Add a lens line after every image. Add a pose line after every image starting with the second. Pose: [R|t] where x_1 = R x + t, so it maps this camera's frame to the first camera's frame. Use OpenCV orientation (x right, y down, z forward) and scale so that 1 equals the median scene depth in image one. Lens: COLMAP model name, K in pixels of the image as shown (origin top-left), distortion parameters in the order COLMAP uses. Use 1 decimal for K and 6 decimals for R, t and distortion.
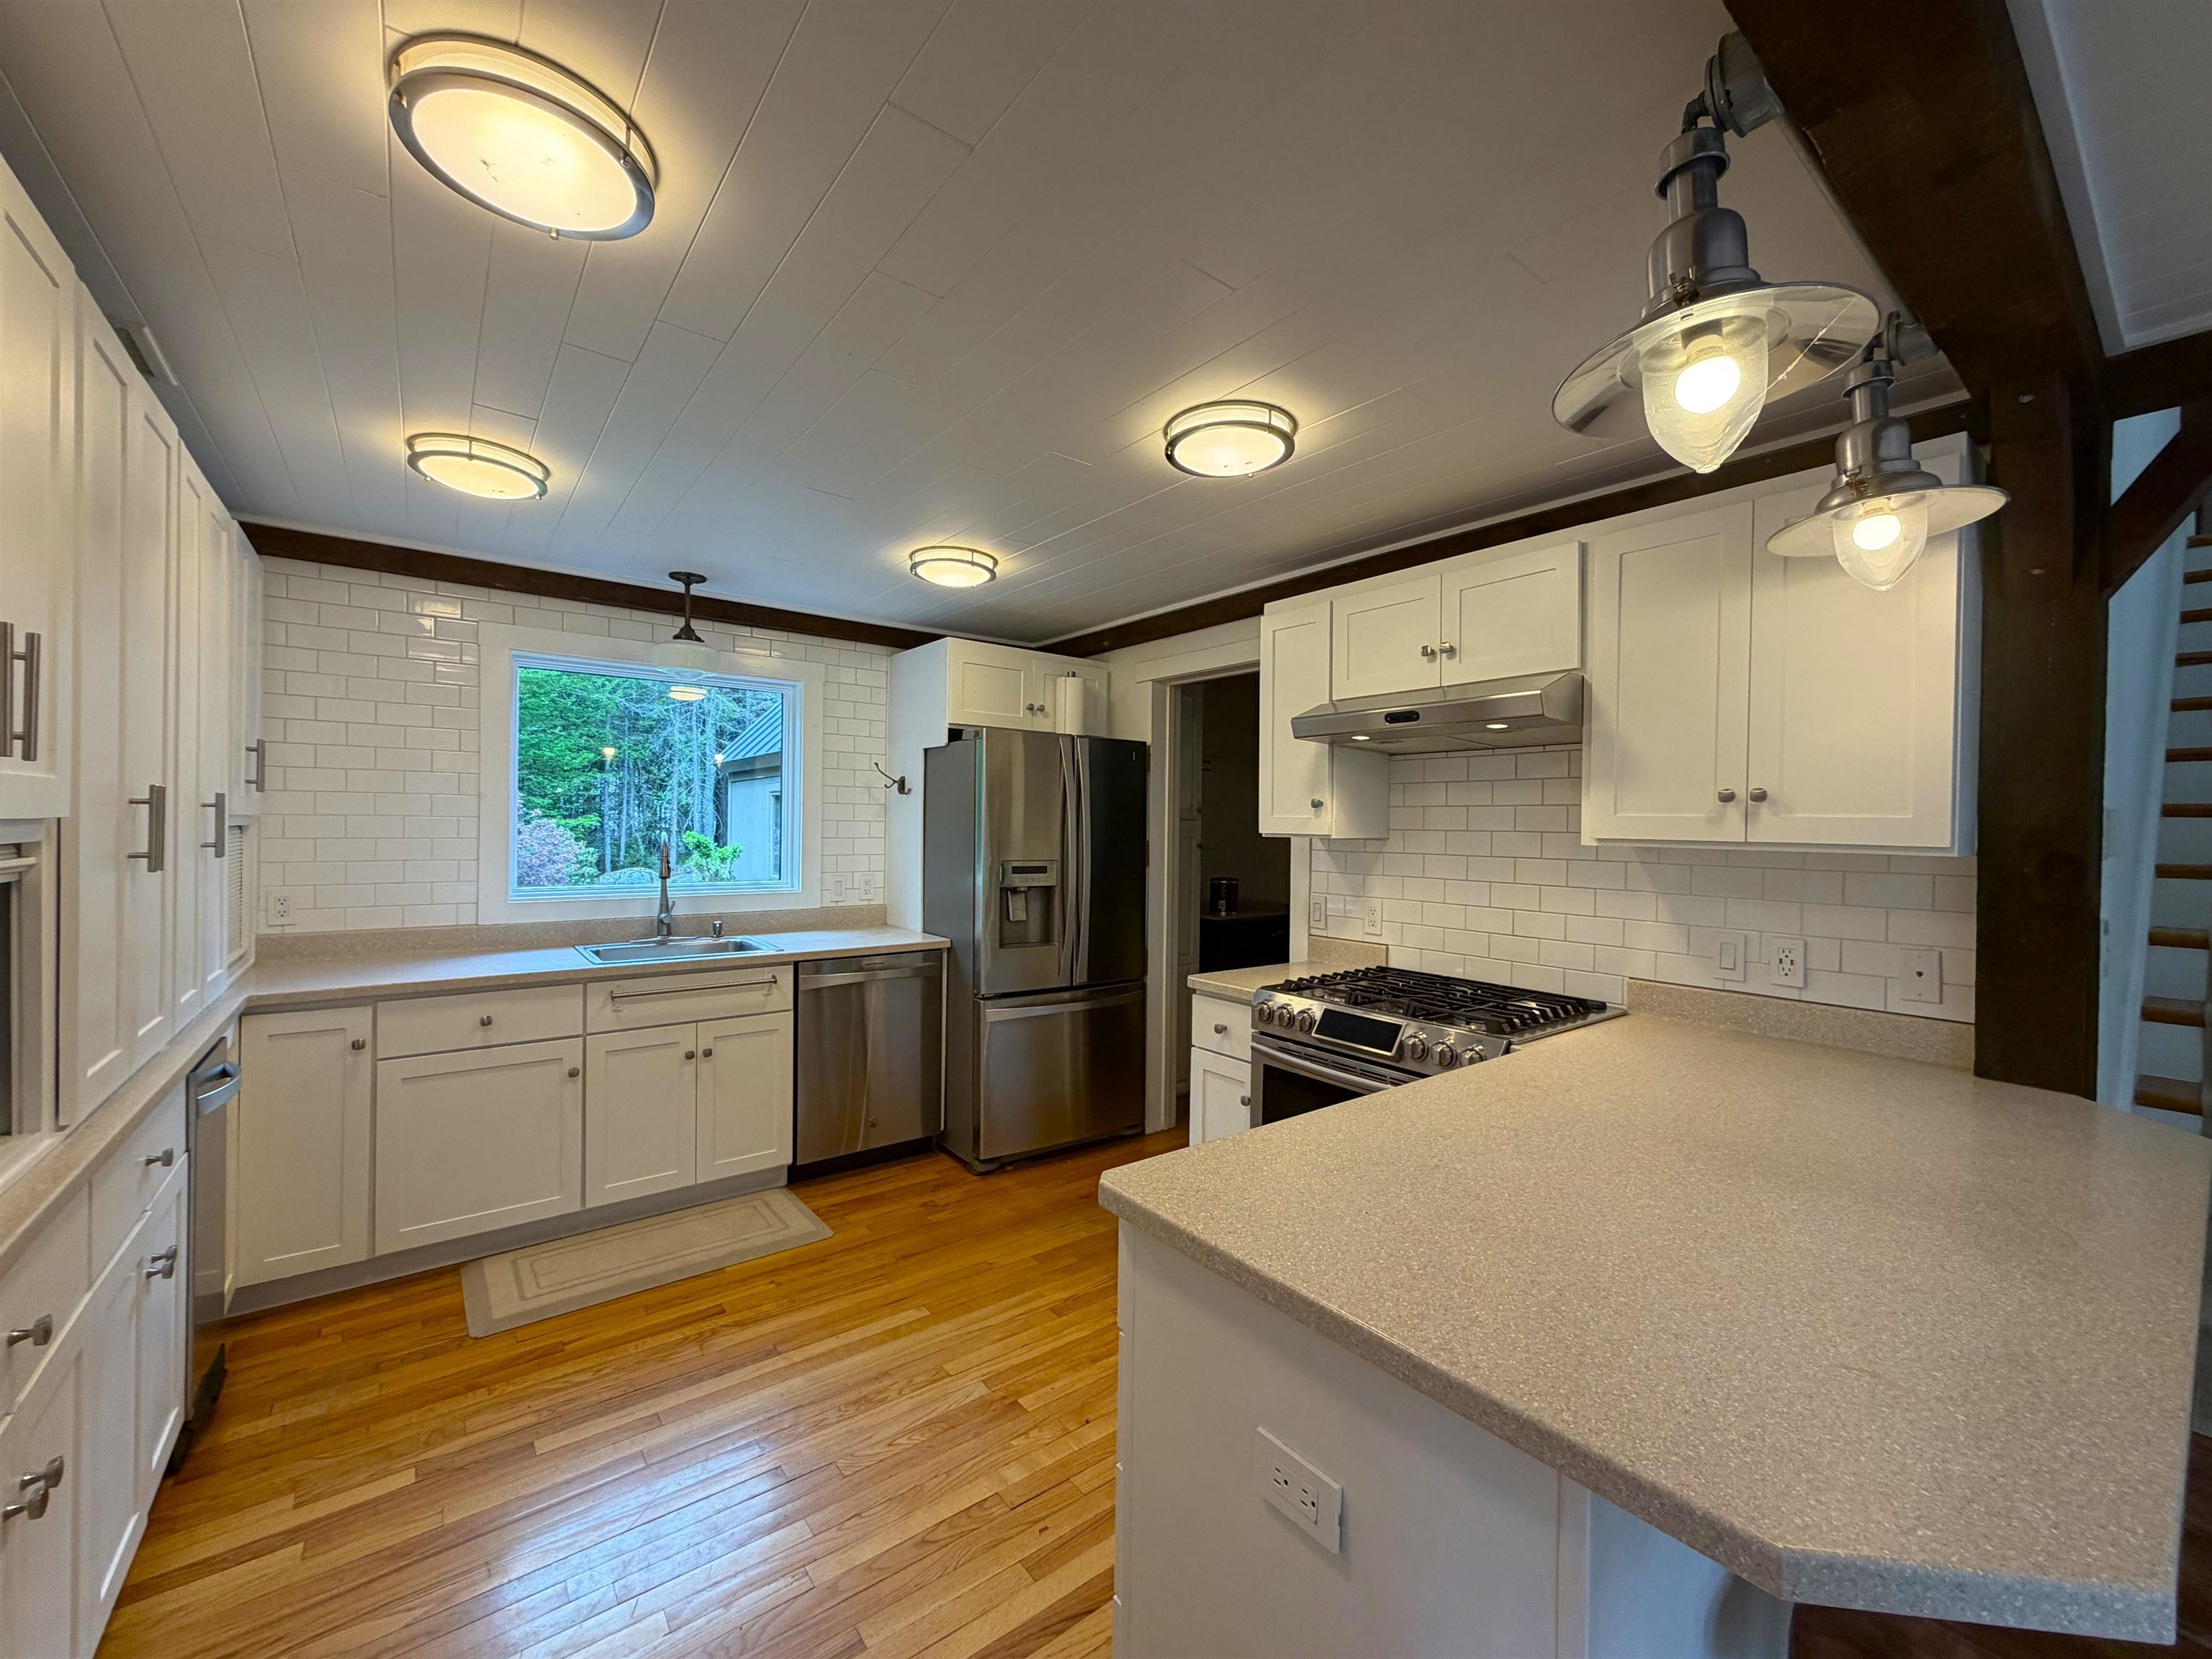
lens RADIAL K [[897.9, 0, 1109.9], [0, 897.9, 825.4], [0, 0, 1]] dist [0.010306, -0.000117]
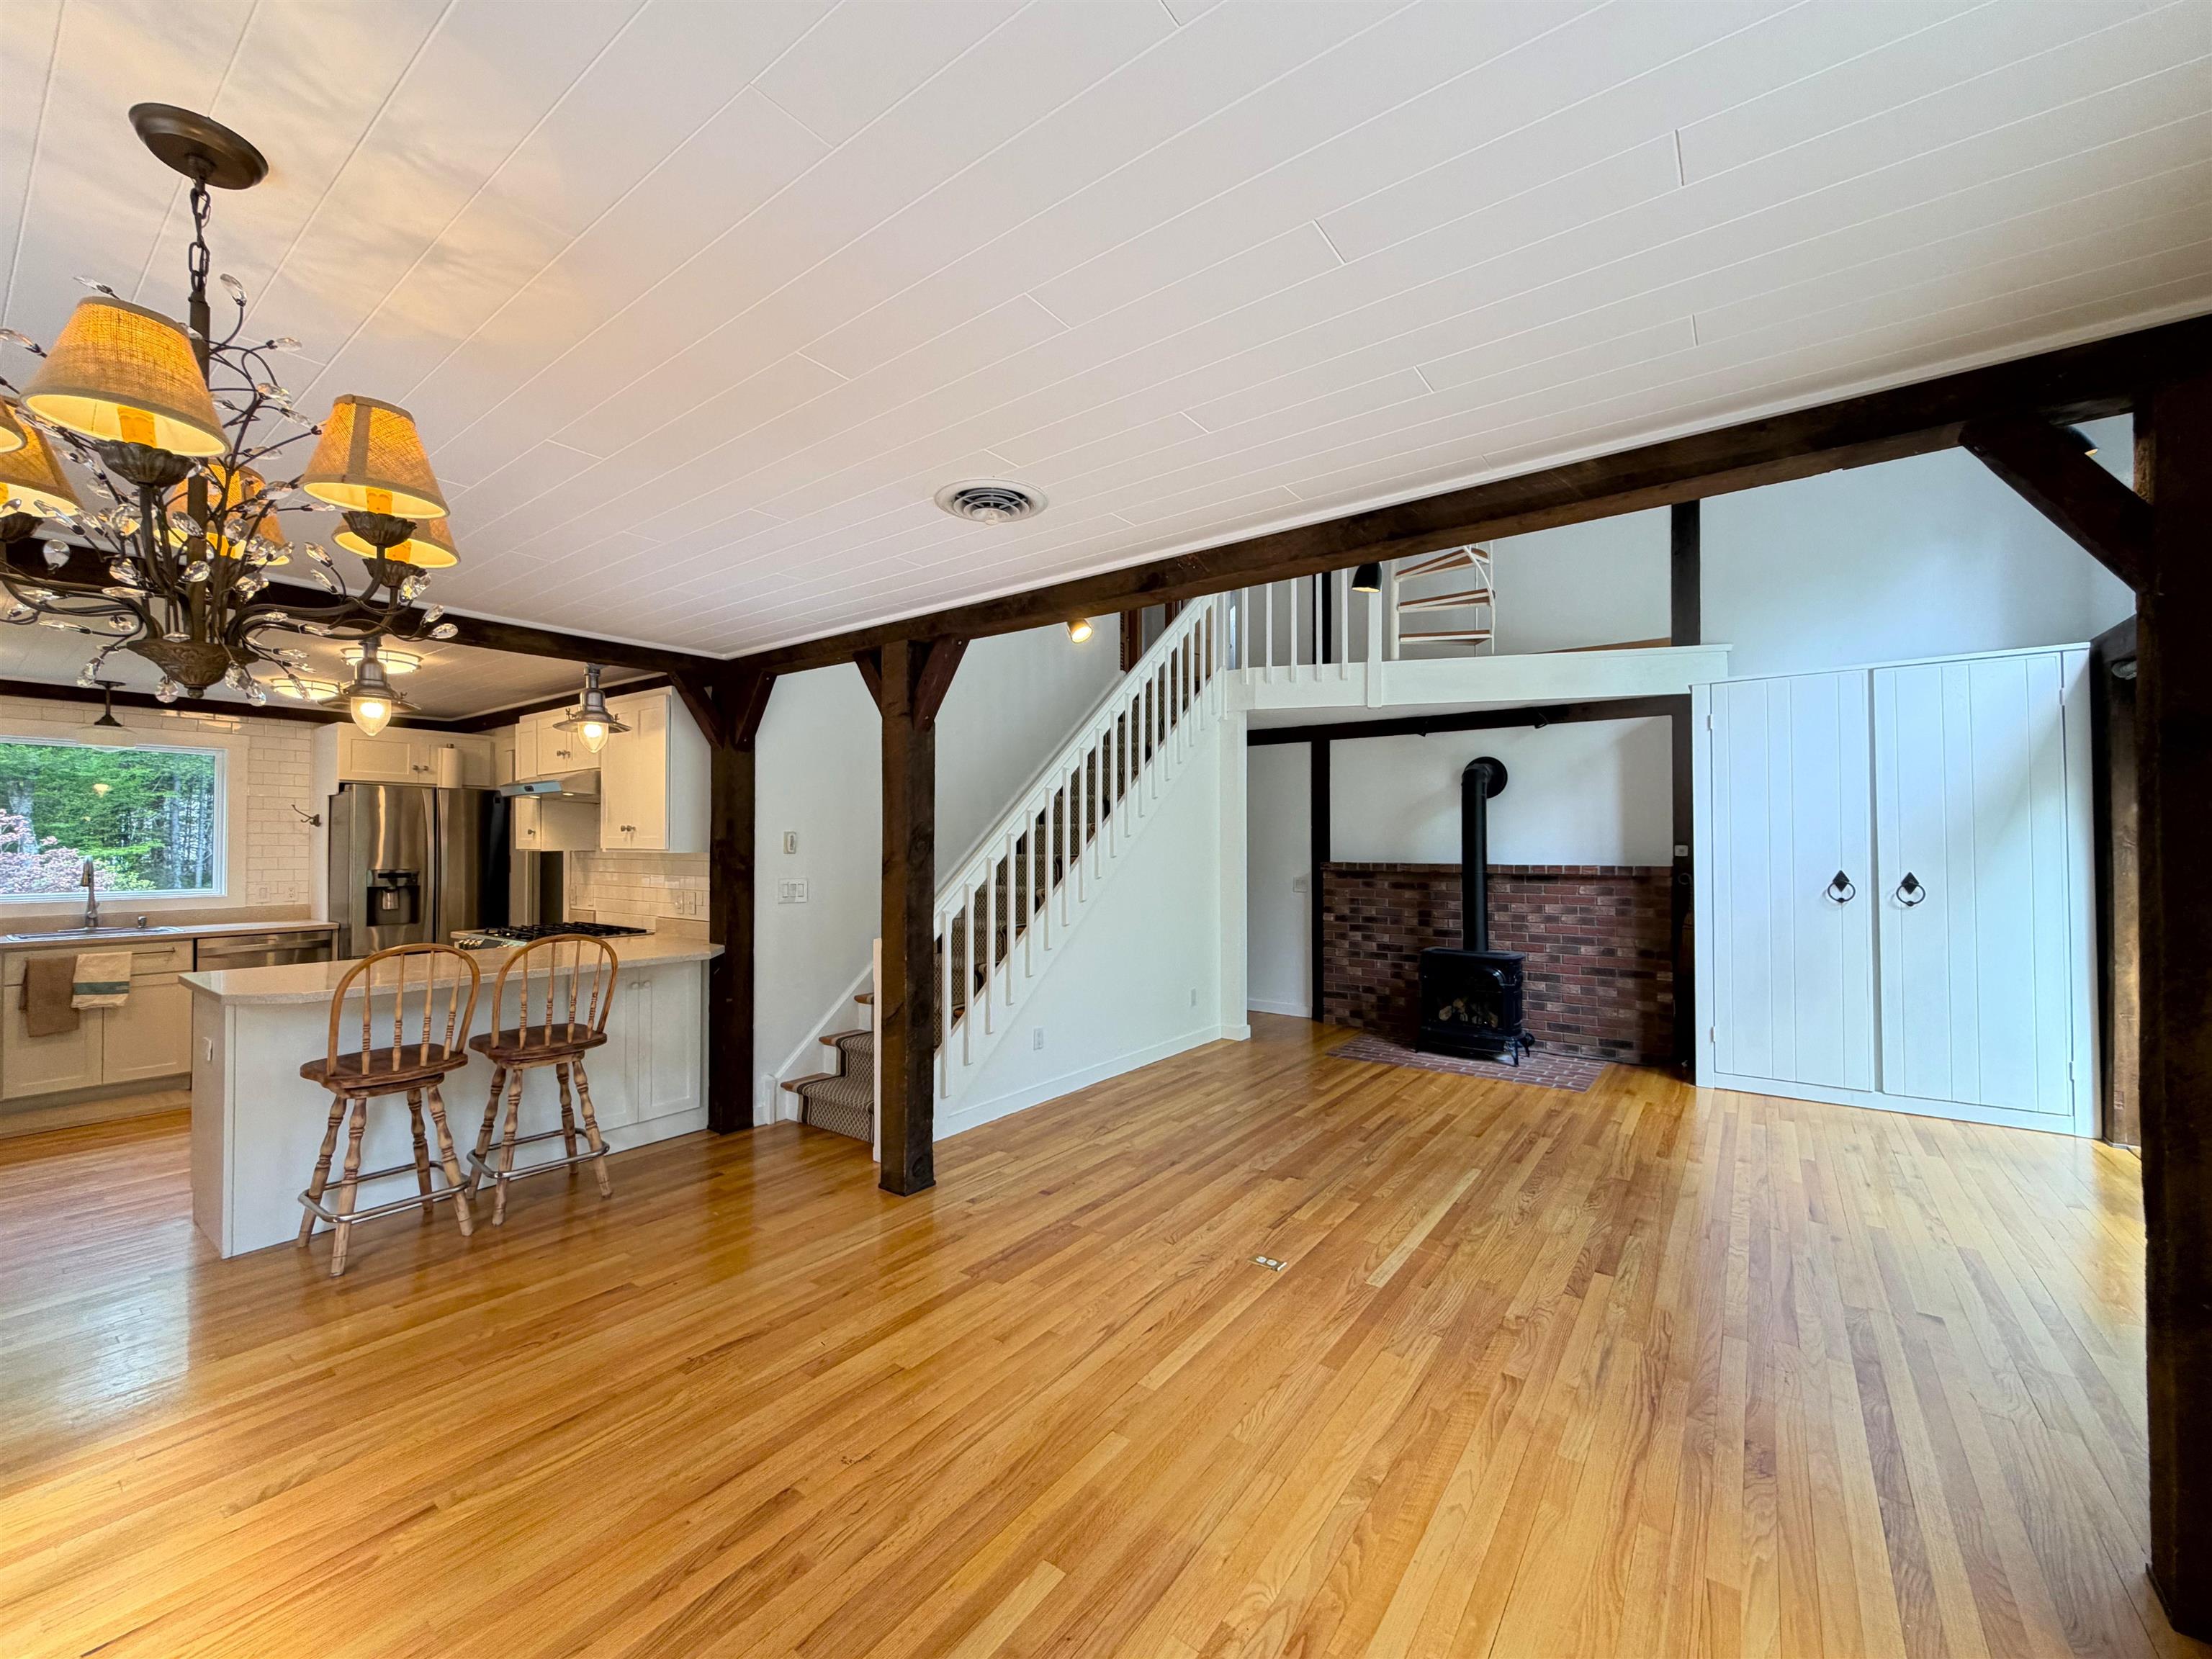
lens RADIAL K [[897.9, 0, 1101.4], [0, 897.9, 836.0], [0, 0, 1]] dist [0.010306, -0.000117]
pose [[0.964330, -0.012614, 0.264402, 0.644132], [0.014942, 0.999865, -0.006793, 0.009736], [-0.264281, 0.010501, 0.964388, -0.789056]]
